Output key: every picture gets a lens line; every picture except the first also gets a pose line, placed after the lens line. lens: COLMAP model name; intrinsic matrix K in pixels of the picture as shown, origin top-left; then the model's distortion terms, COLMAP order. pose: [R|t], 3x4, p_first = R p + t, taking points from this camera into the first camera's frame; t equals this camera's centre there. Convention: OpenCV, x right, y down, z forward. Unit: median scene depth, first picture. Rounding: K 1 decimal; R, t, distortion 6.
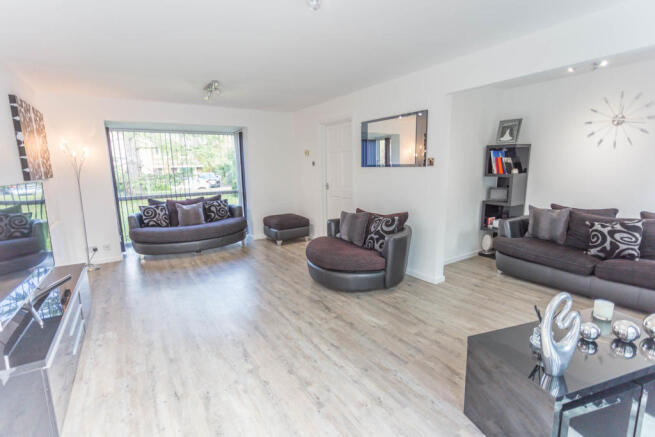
lens RADIAL K [[317.6, 0, 329.3], [0, 317.6, 218.0], [0, 0, 1]] dist [0.013385, -0.001296]
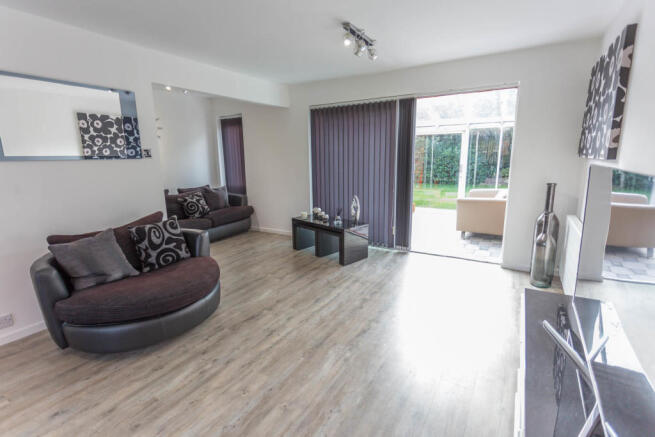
lens RADIAL K [[317.6, 0, 329.1], [0, 317.6, 218.5], [0, 0, 1]] dist [0.013385, -0.001296]
pose [[-0.446670, -0.149753, 0.882077, -0.928174], [0.167869, 0.954356, 0.247030, -0.174314], [-0.878810, 0.258414, -0.401143, 1.223689]]
